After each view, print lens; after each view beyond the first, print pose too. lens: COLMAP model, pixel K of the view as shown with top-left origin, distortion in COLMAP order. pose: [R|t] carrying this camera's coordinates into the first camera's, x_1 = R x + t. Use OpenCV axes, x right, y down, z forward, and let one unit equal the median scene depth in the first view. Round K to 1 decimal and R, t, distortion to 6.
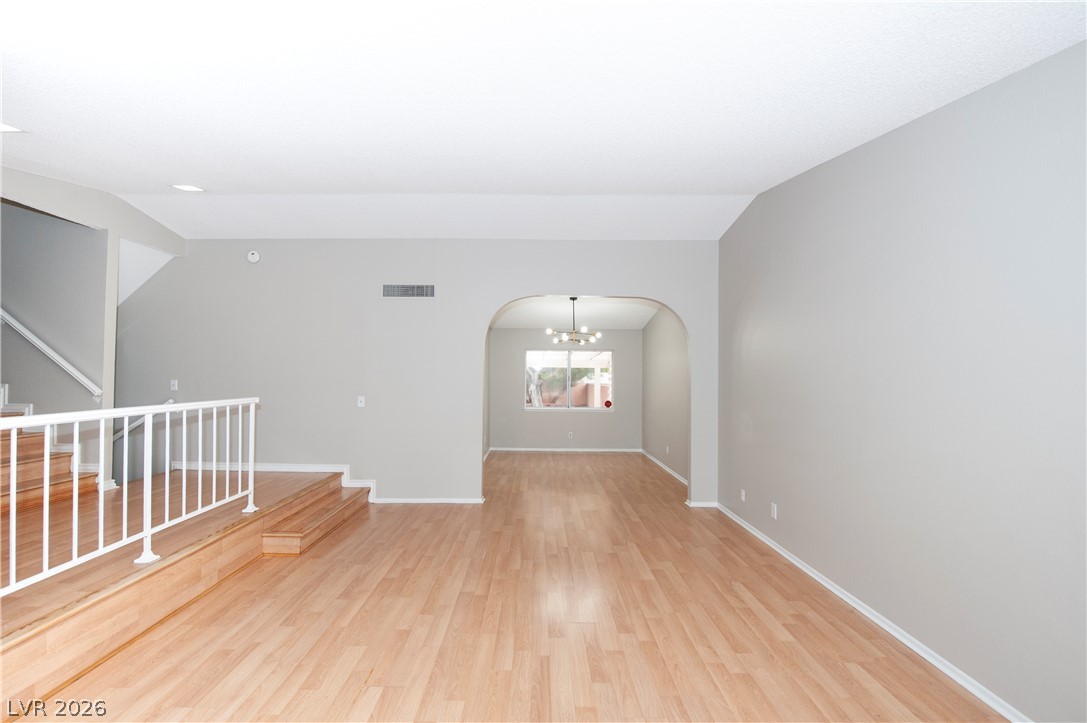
lens RADIAL K [[460.6, 0, 527.1], [0, 460.6, 368.6], [0, 0, 1]] dist [-0.014204, -0.002493]
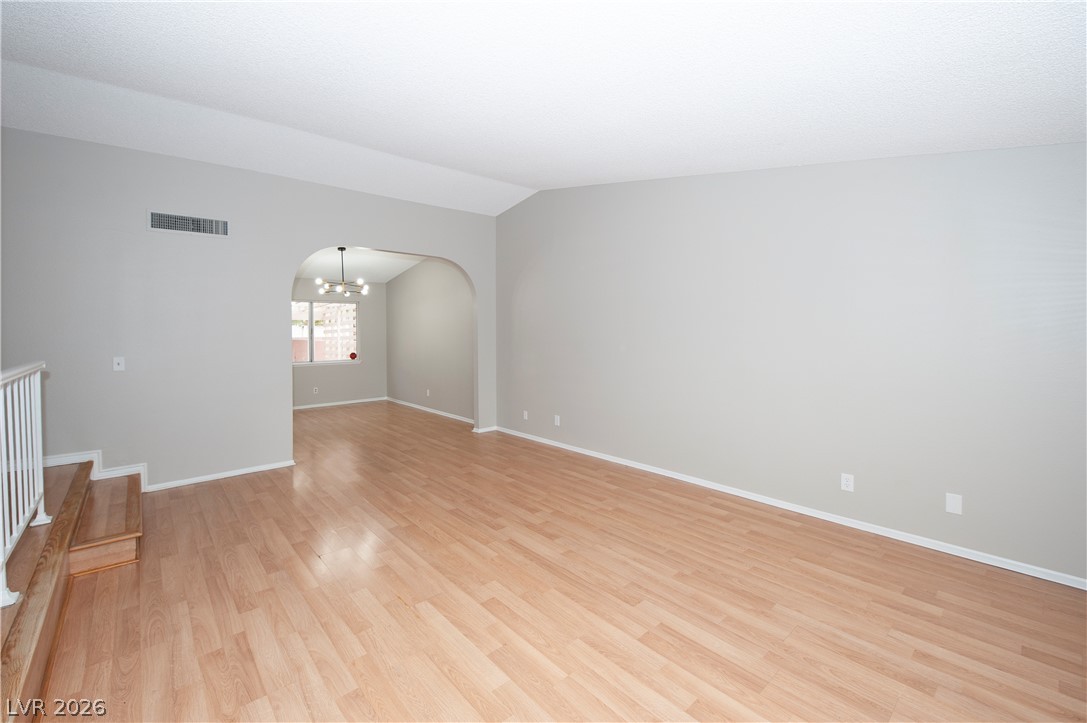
lens RADIAL K [[460.6, 0, 525.5], [0, 460.6, 336.7], [0, 0, 1]] dist [-0.014204, -0.002493]
pose [[0.753173, -0.022495, 0.657438, -0.520137], [0.000380, 0.999430, 0.033762, 0.003543], [-0.657822, -0.025179, 0.752752, -0.000846]]
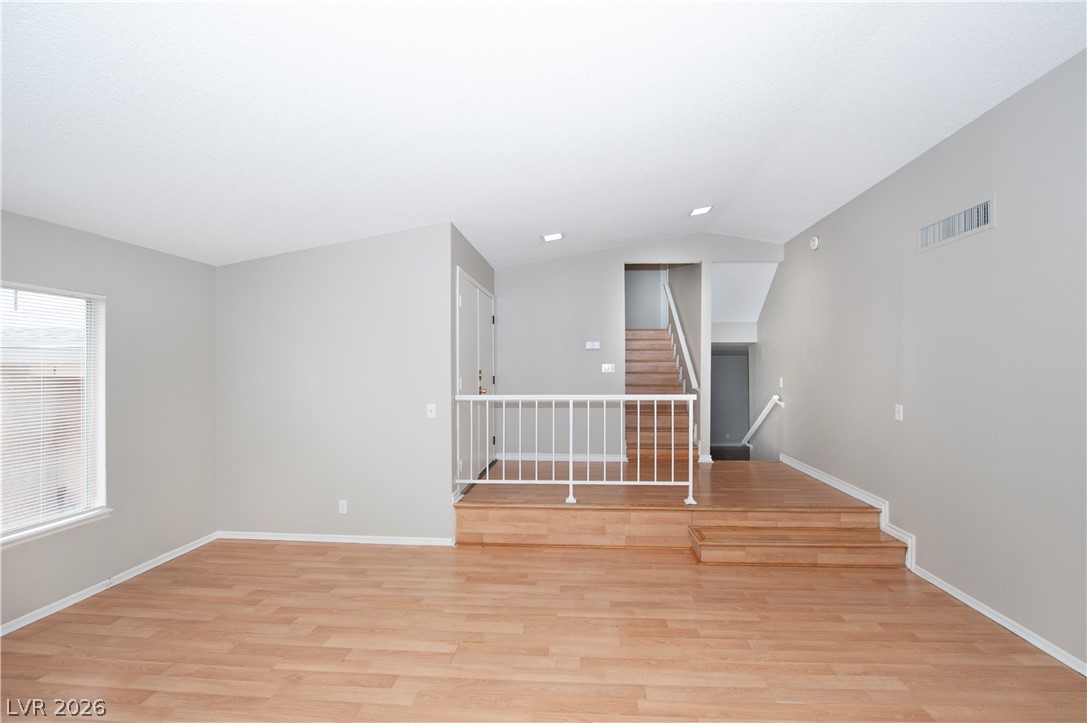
lens RADIAL K [[460.6, 0, 564.5], [0, 460.6, 363.8], [0, 0, 1]] dist [-0.014204, -0.002493]
pose [[-0.035203, -0.018223, -0.999214, 0.491228], [0.014077, 0.999726, -0.018728, 0.008612], [0.999281, -0.014726, -0.034937, 0.798317]]
